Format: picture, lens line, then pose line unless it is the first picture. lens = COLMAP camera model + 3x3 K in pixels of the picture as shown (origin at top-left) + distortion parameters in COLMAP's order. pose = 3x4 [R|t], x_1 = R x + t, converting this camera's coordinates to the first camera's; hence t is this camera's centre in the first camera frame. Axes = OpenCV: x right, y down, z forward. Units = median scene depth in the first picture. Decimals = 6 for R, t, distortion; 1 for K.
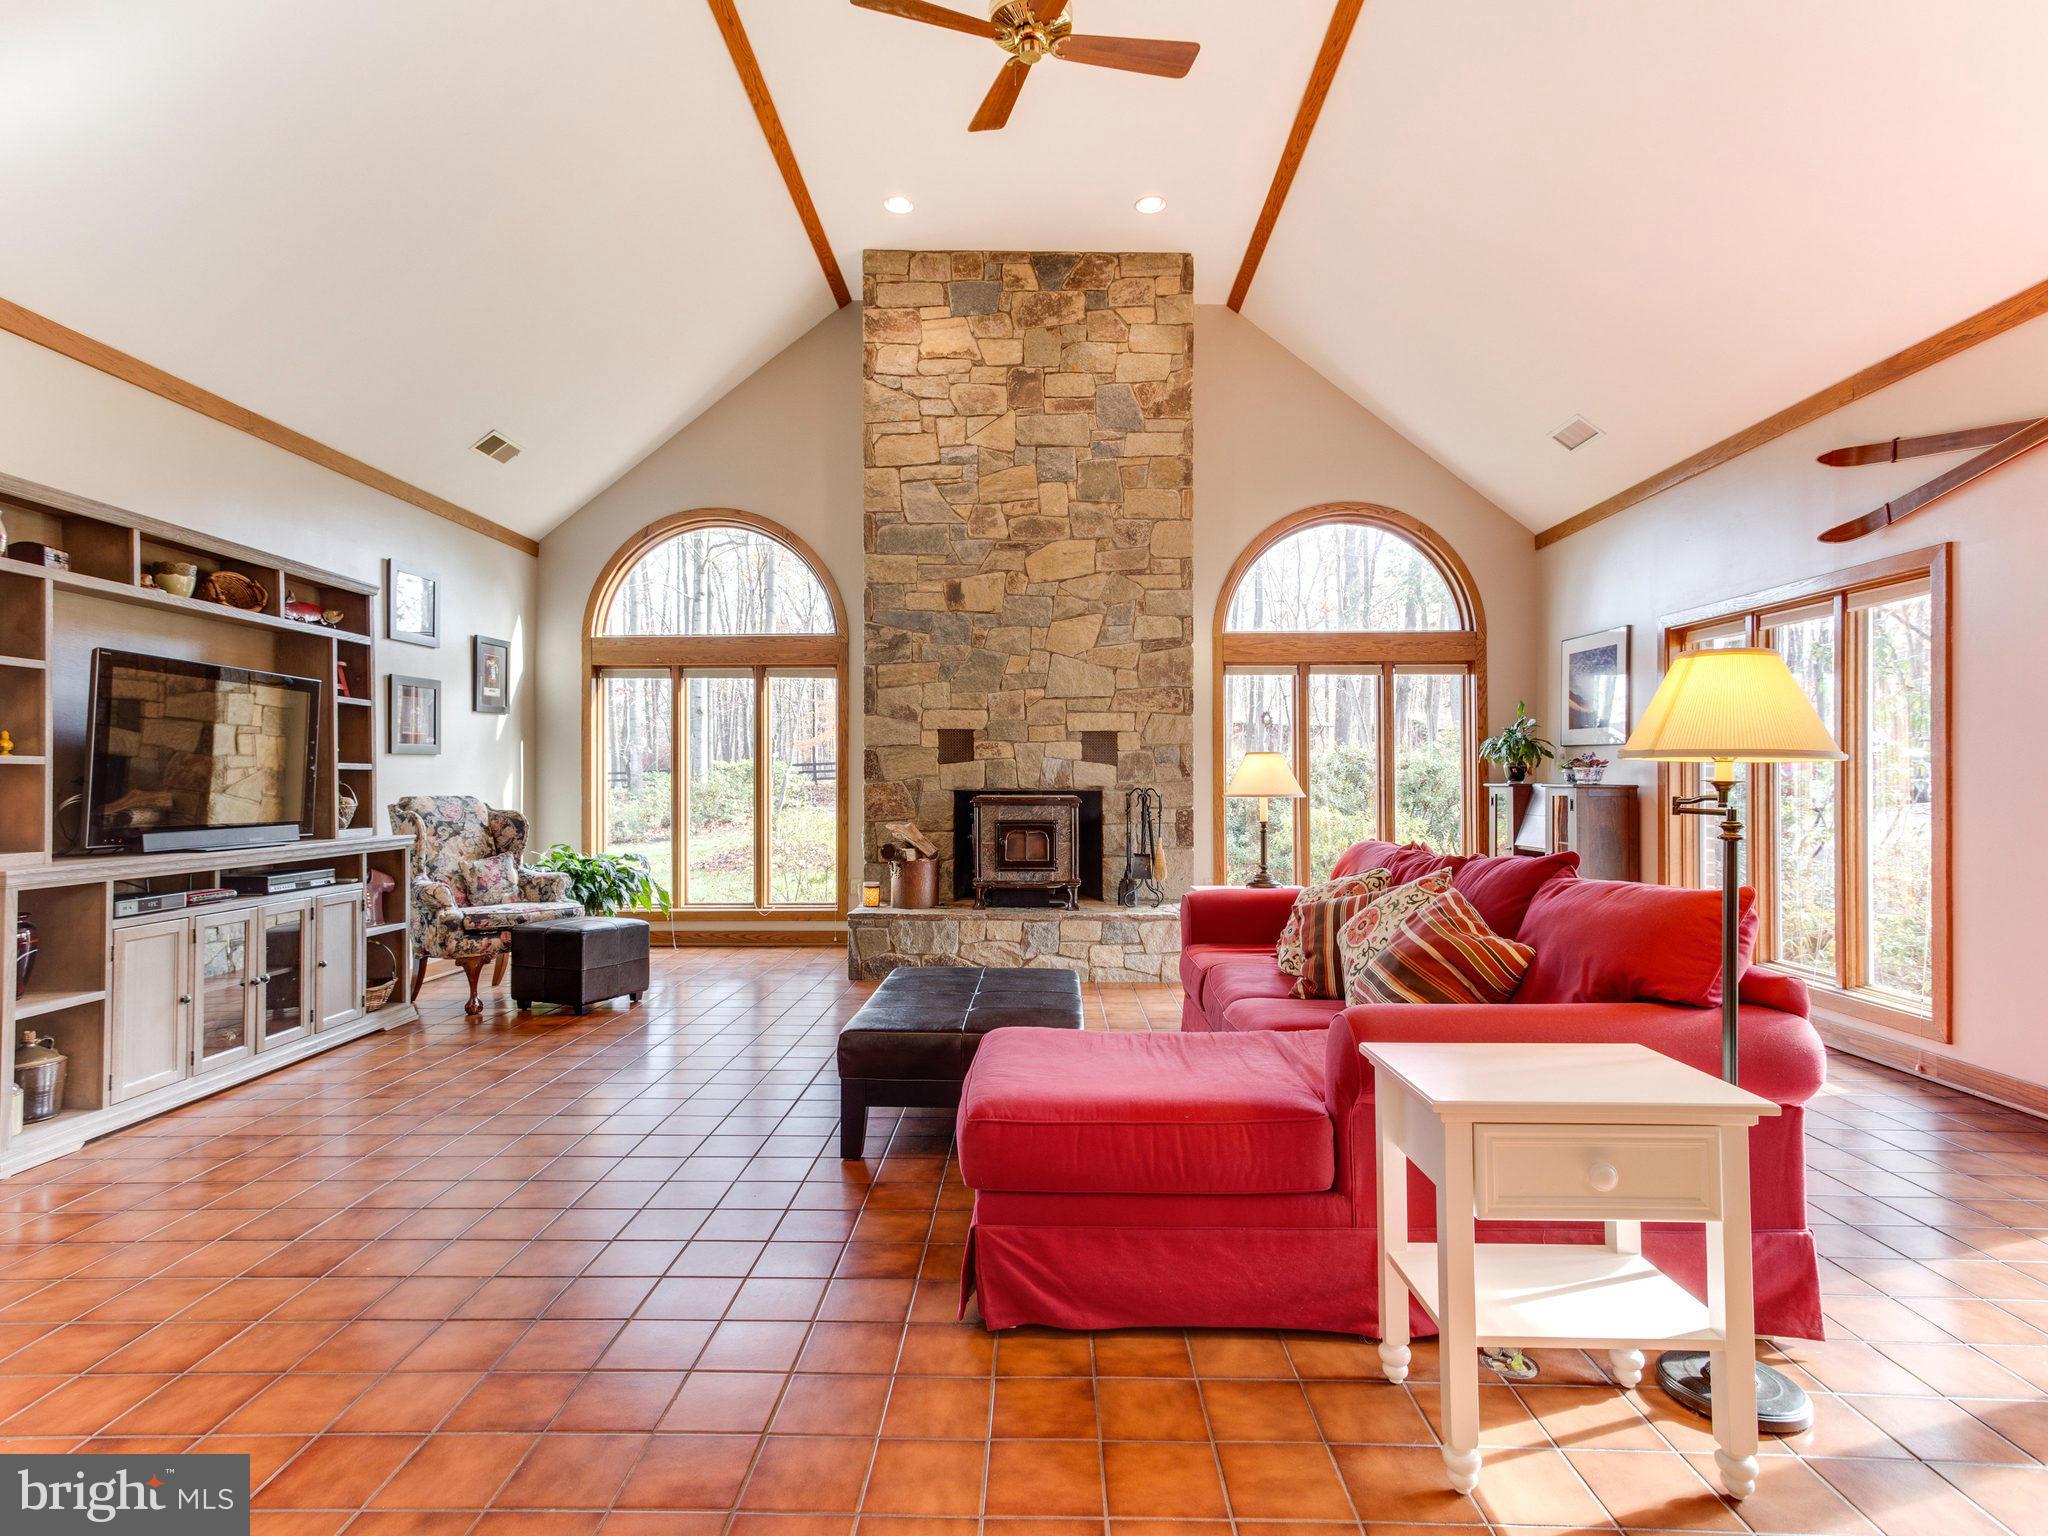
lens RADIAL K [[1077.9, 0, 1024.0], [0, 1077.9, 768.0], [0, 0, 1]] dist [0.036598, 0.000877]
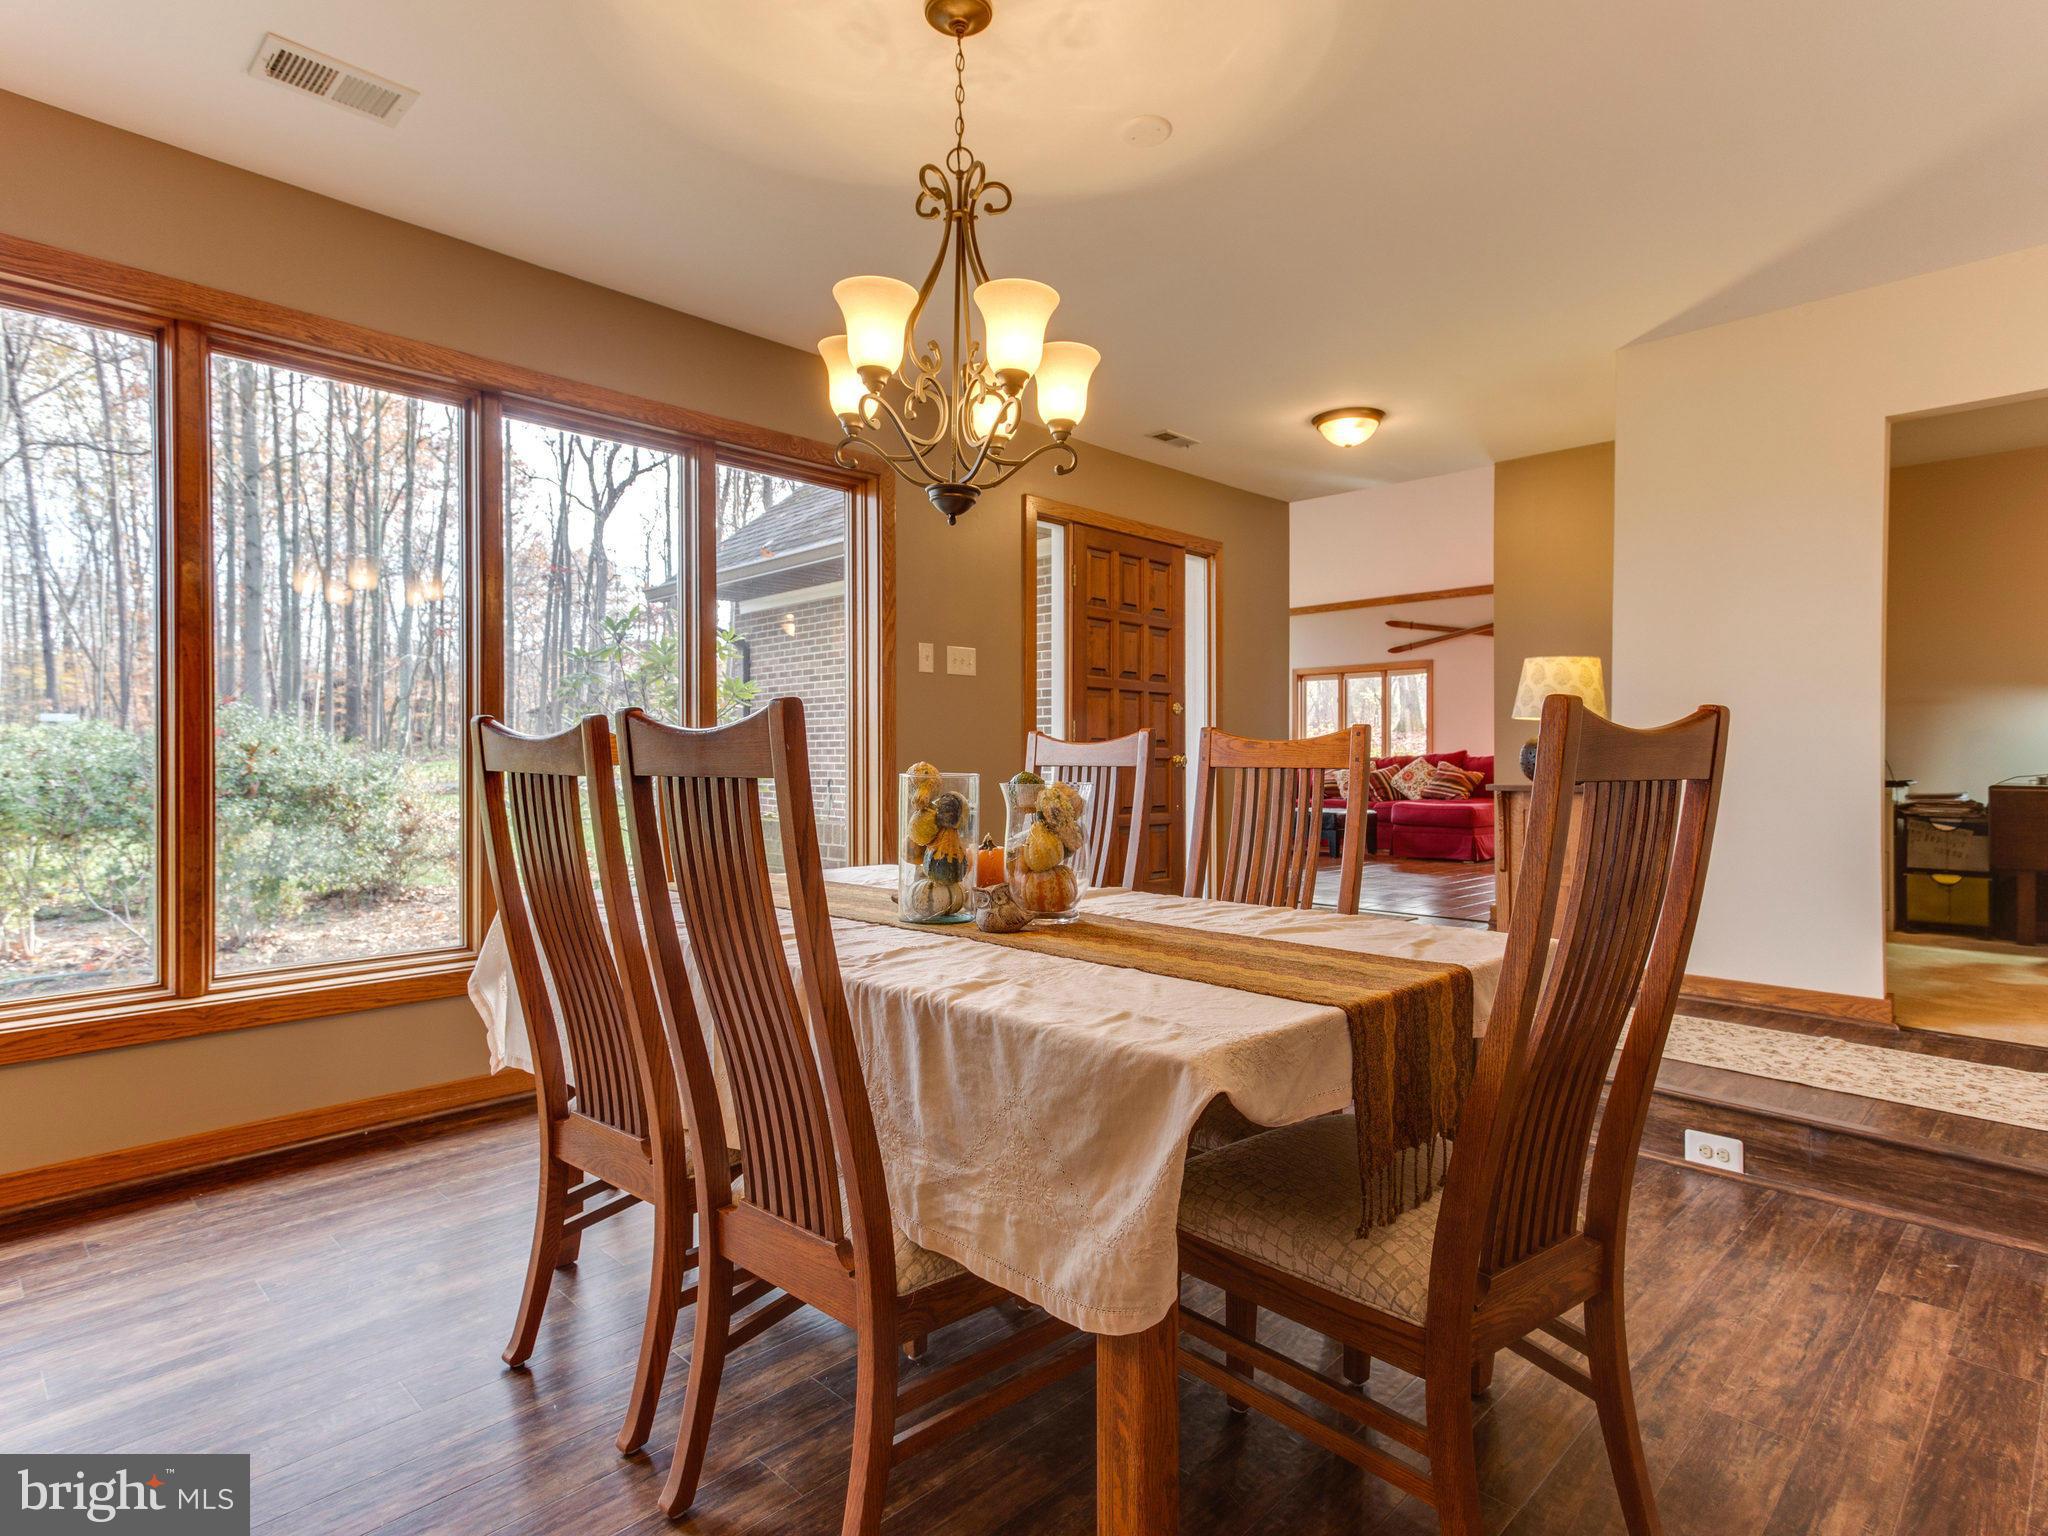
lens RADIAL K [[1077.9, 0, 1024.0], [0, 1077.9, 768.0], [0, 0, 1]] dist [0.036598, 0.000877]
pose [[0.698803, -0.010805, 0.715232, -1.333012], [-0.002236, 0.999848, 0.017289, 0.033827], [-0.715310, -0.013681, 0.698673, -0.200565]]
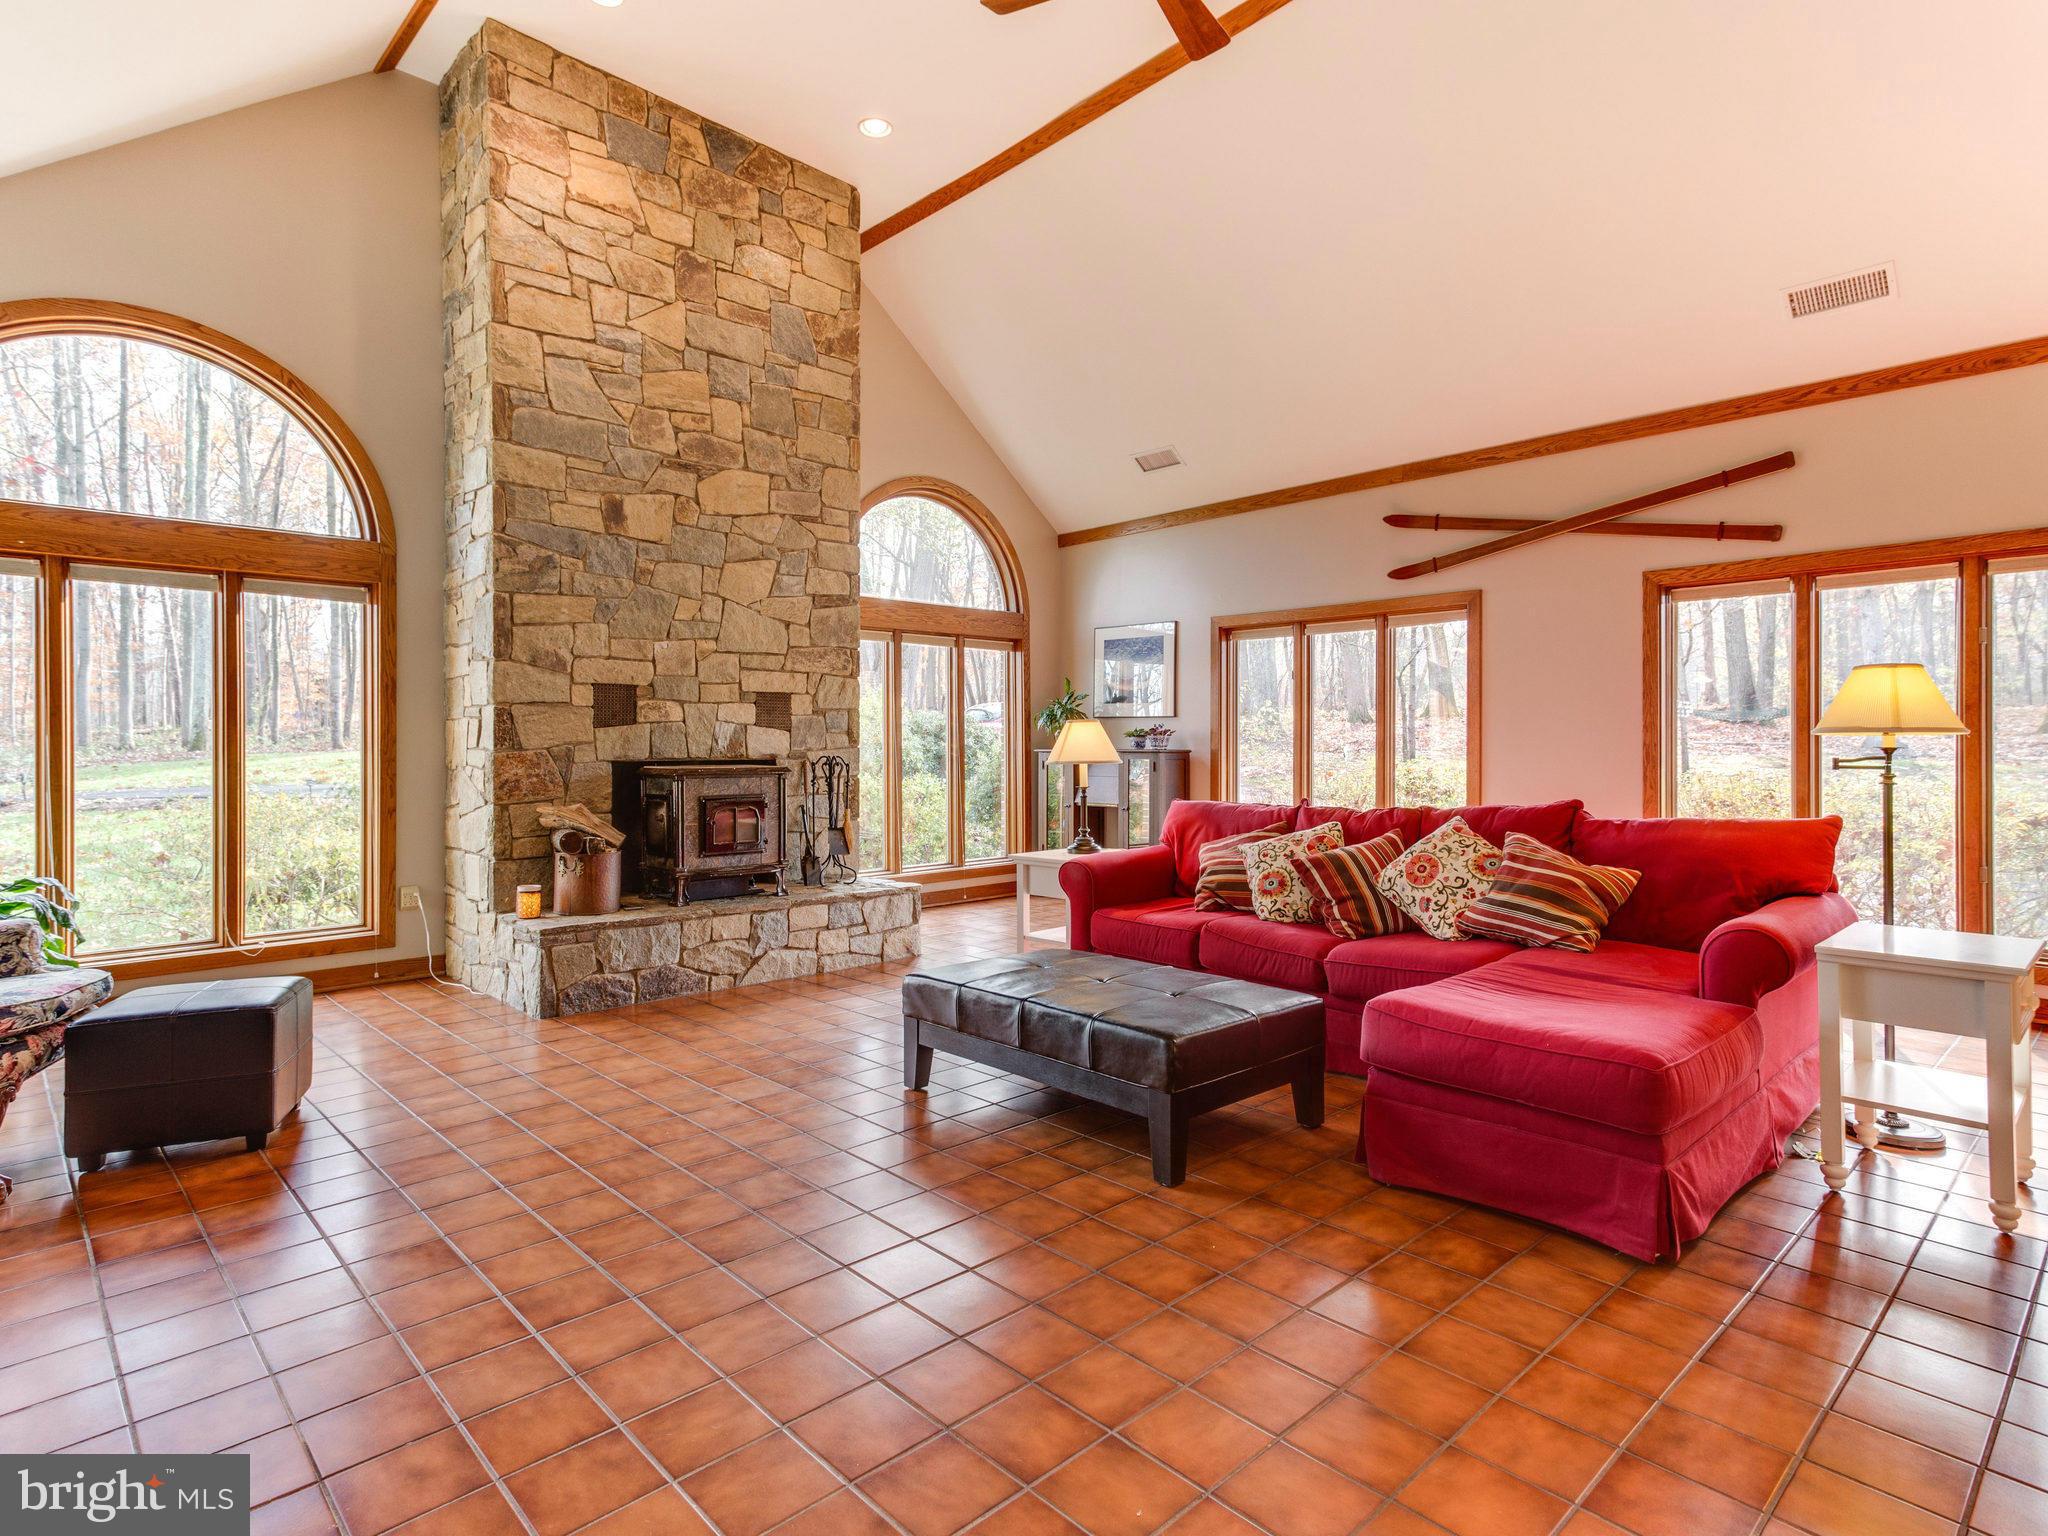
lens RADIAL K [[1085.6, 0, 1013.7], [0, 1085.6, 742.6], [0, 0, 1]] dist [0.041242, 0.000581]
pose [[0.721782, -0.000347, 0.692120, -0.408188], [-0.005191, 0.999969, 0.005915, 0.000824], [-0.692101, -0.007863, 0.721758, 0.216399]]
